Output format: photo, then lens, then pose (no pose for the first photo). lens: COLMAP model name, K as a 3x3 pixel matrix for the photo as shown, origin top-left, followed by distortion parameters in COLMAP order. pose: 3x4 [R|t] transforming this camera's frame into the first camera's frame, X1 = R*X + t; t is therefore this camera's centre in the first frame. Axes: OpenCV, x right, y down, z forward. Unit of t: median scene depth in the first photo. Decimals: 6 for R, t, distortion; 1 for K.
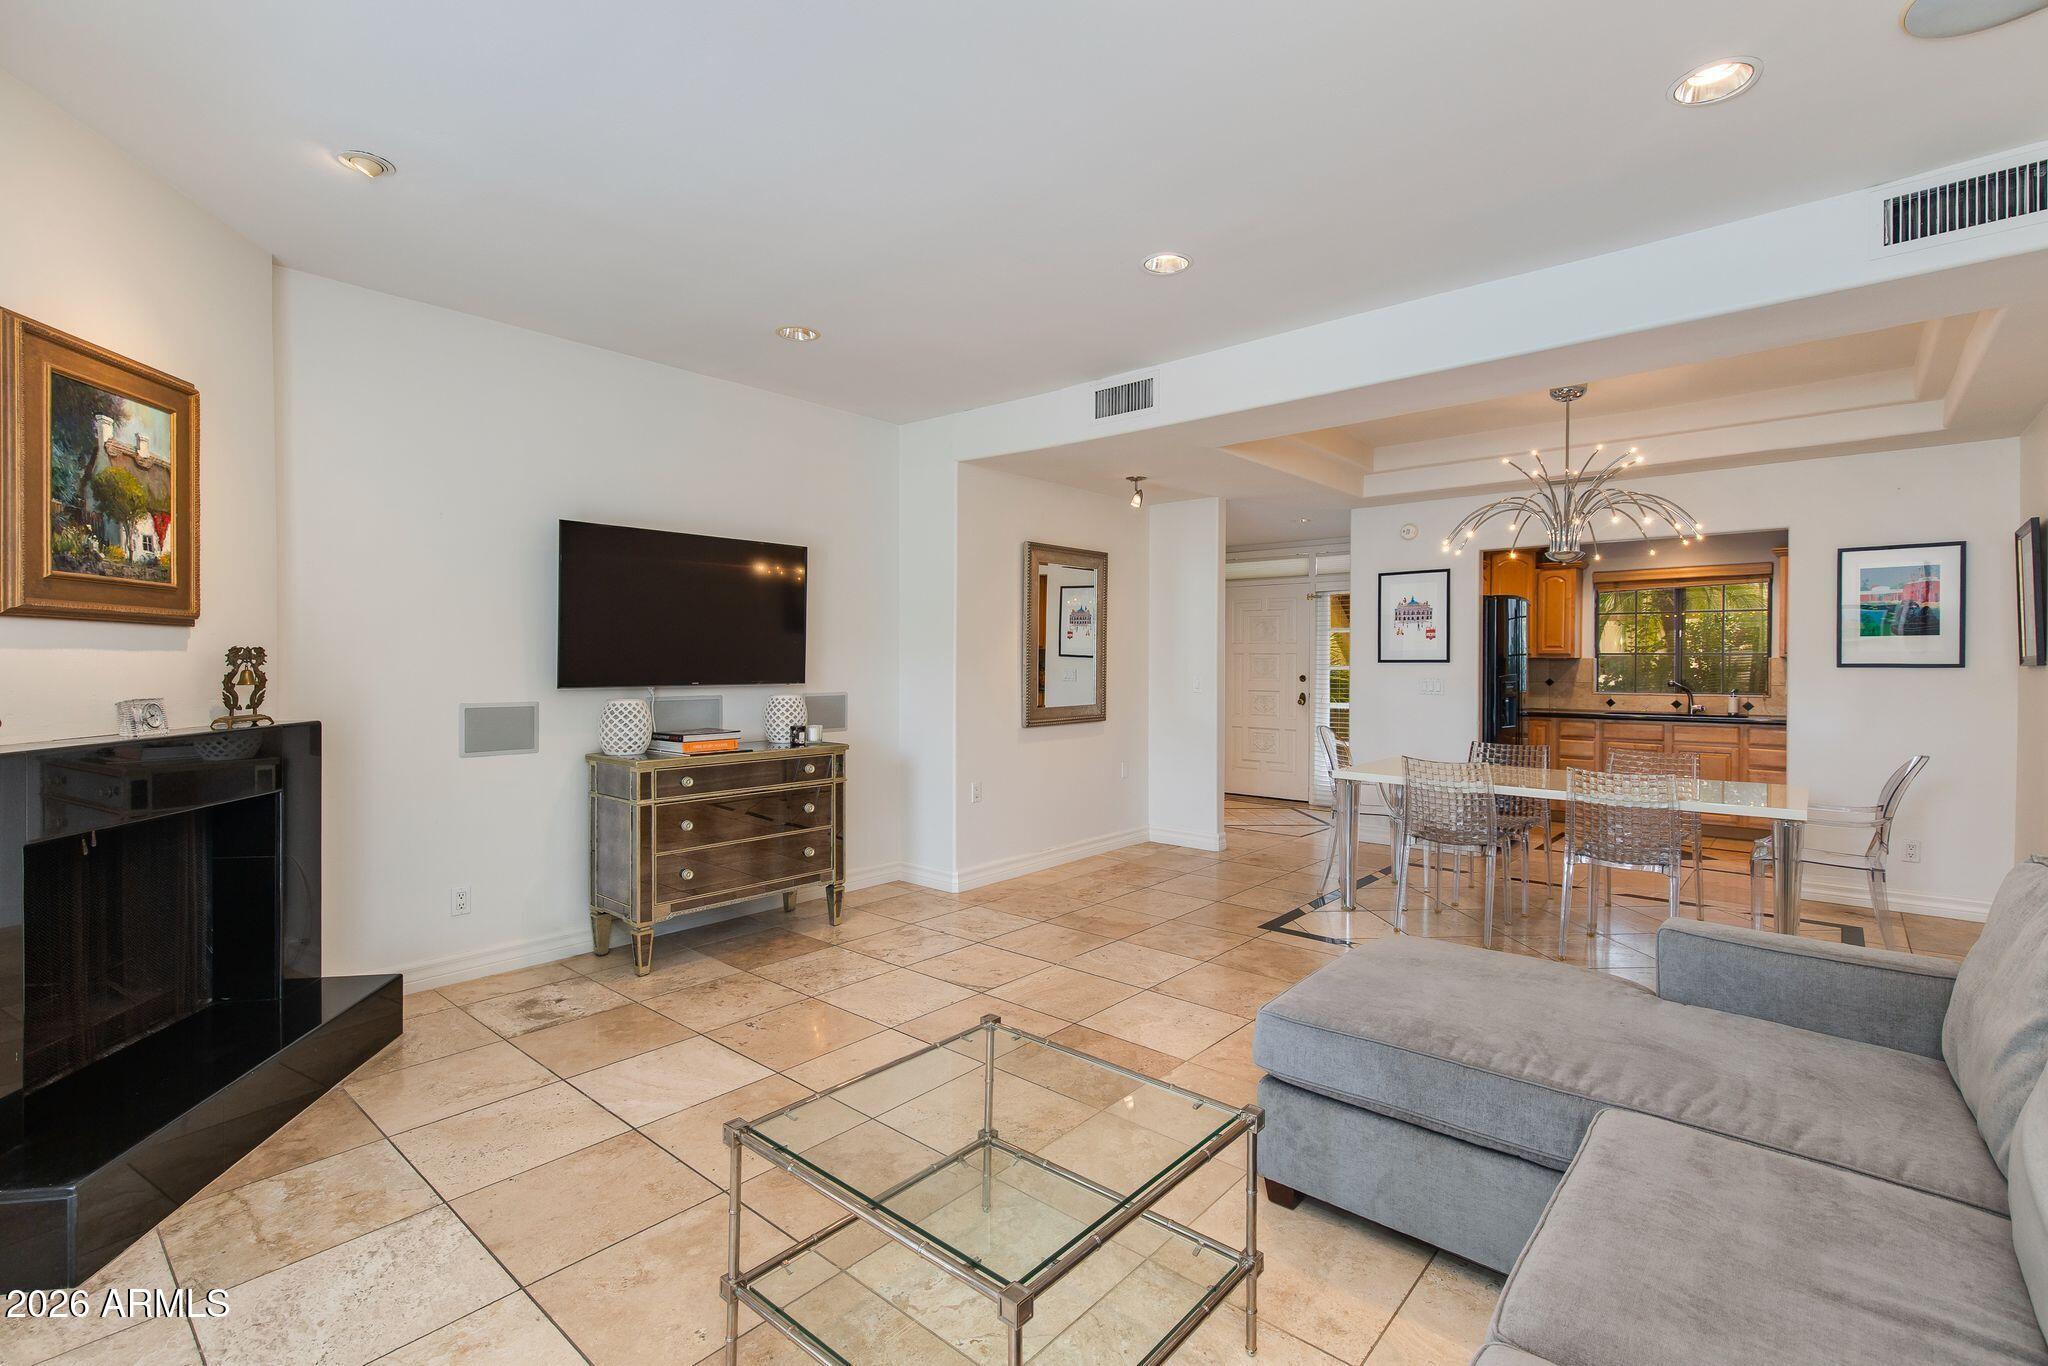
lens RADIAL K [[931.6, 0, 1026.7], [0, 931.6, 666.2], [0, 0, 1]] dist [-0.004446, -0.000449]
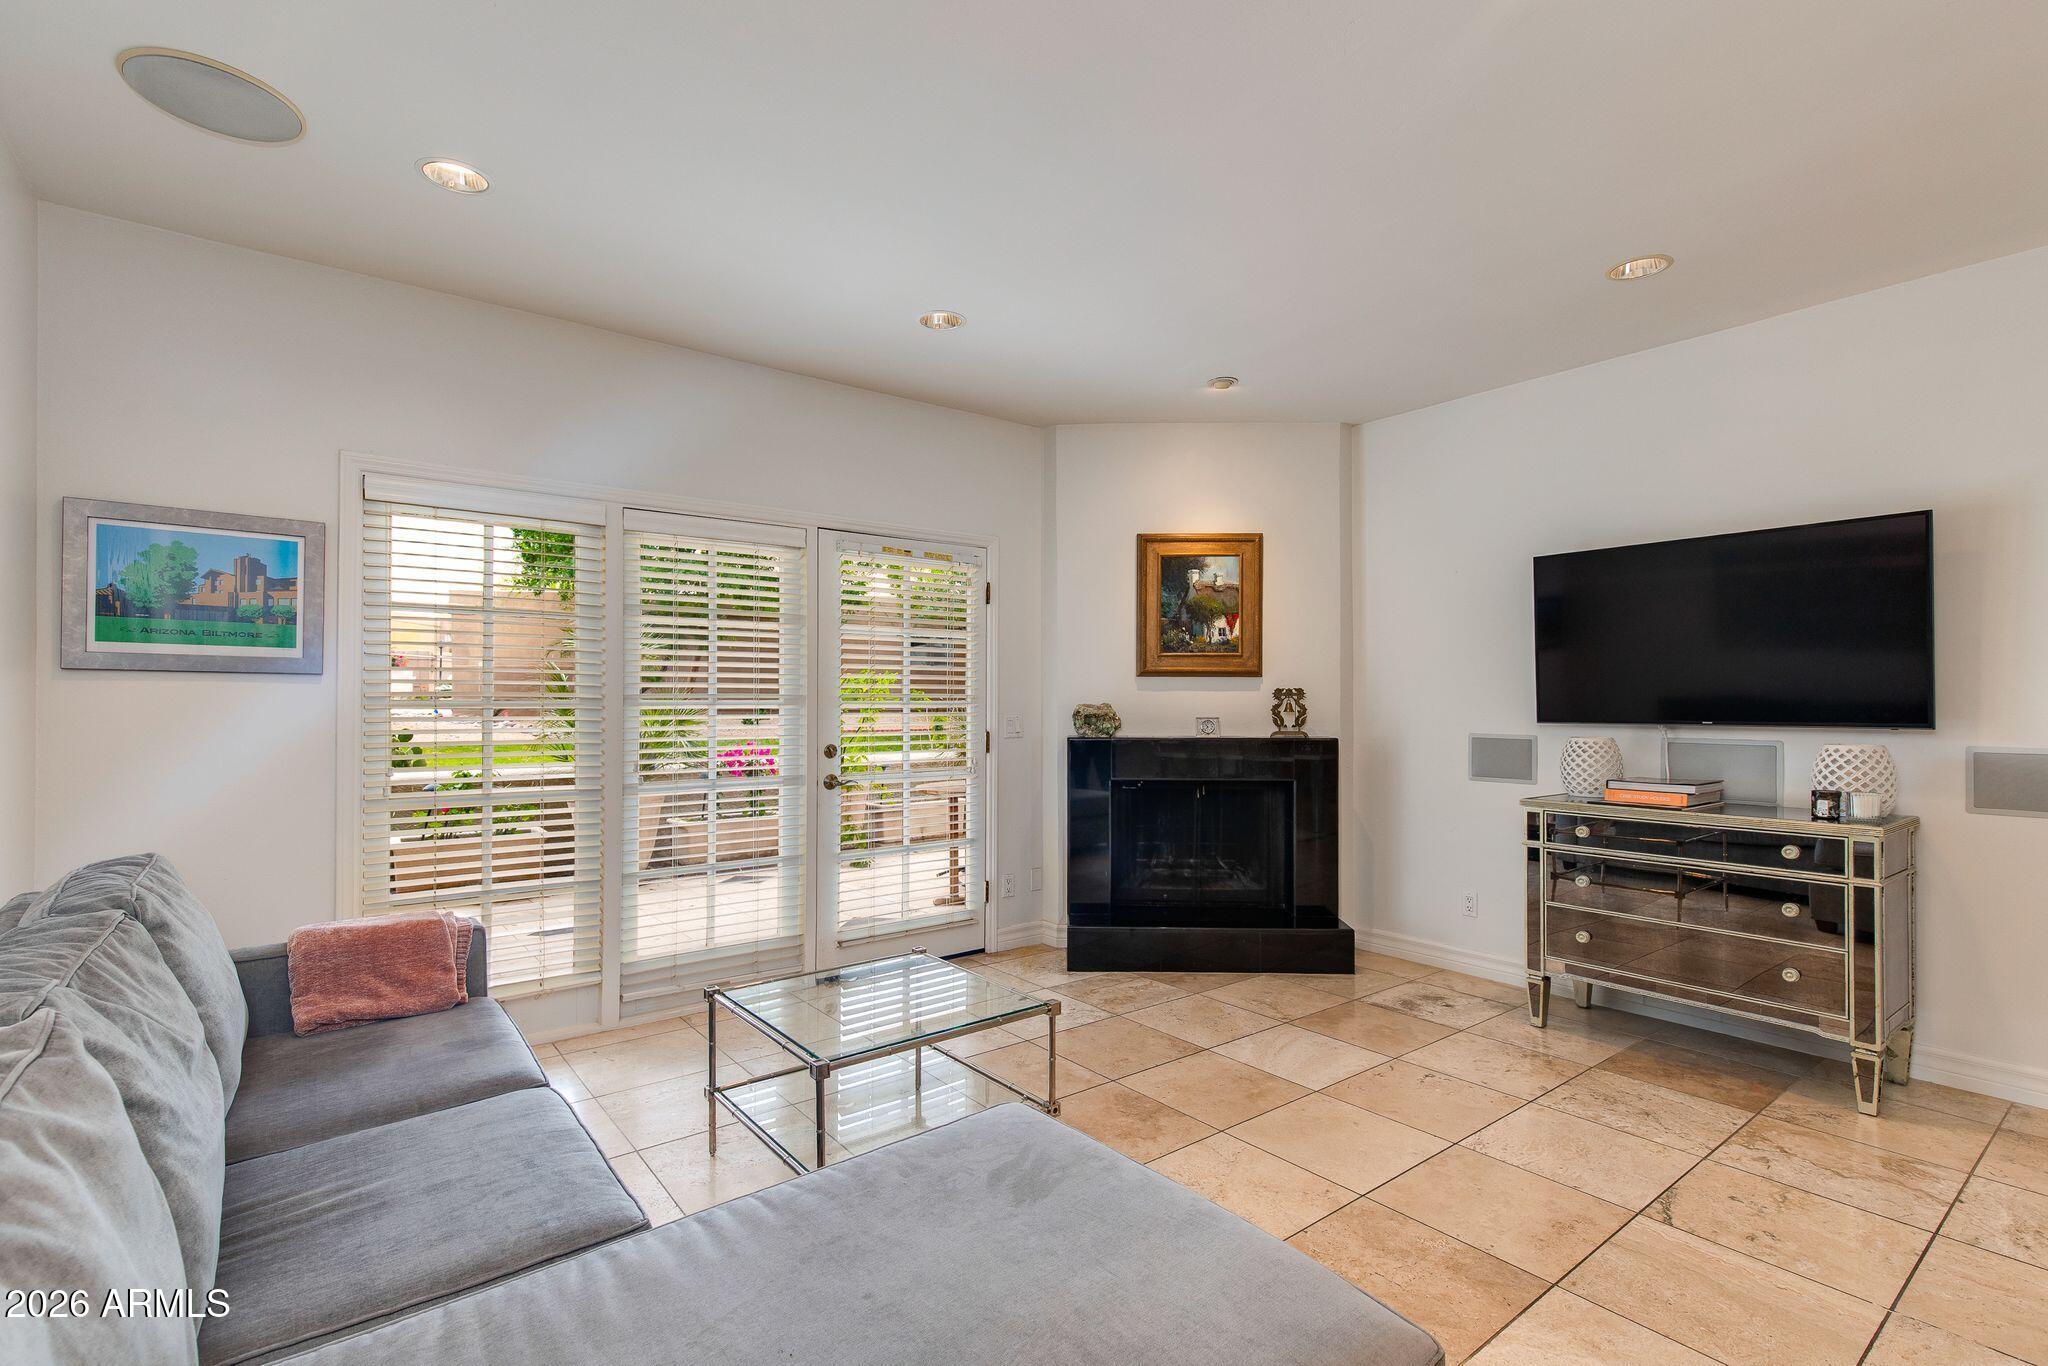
lens RADIAL K [[931.6, 0, 1026.2], [0, 931.6, 695.3], [0, 0, 1]] dist [-0.004446, -0.000449]
pose [[-0.197052, -0.006162, -0.980374, 0.788215], [-0.003821, 0.999977, -0.005517, 0.001898], [0.980386, 0.002658, -0.197071, 0.853204]]
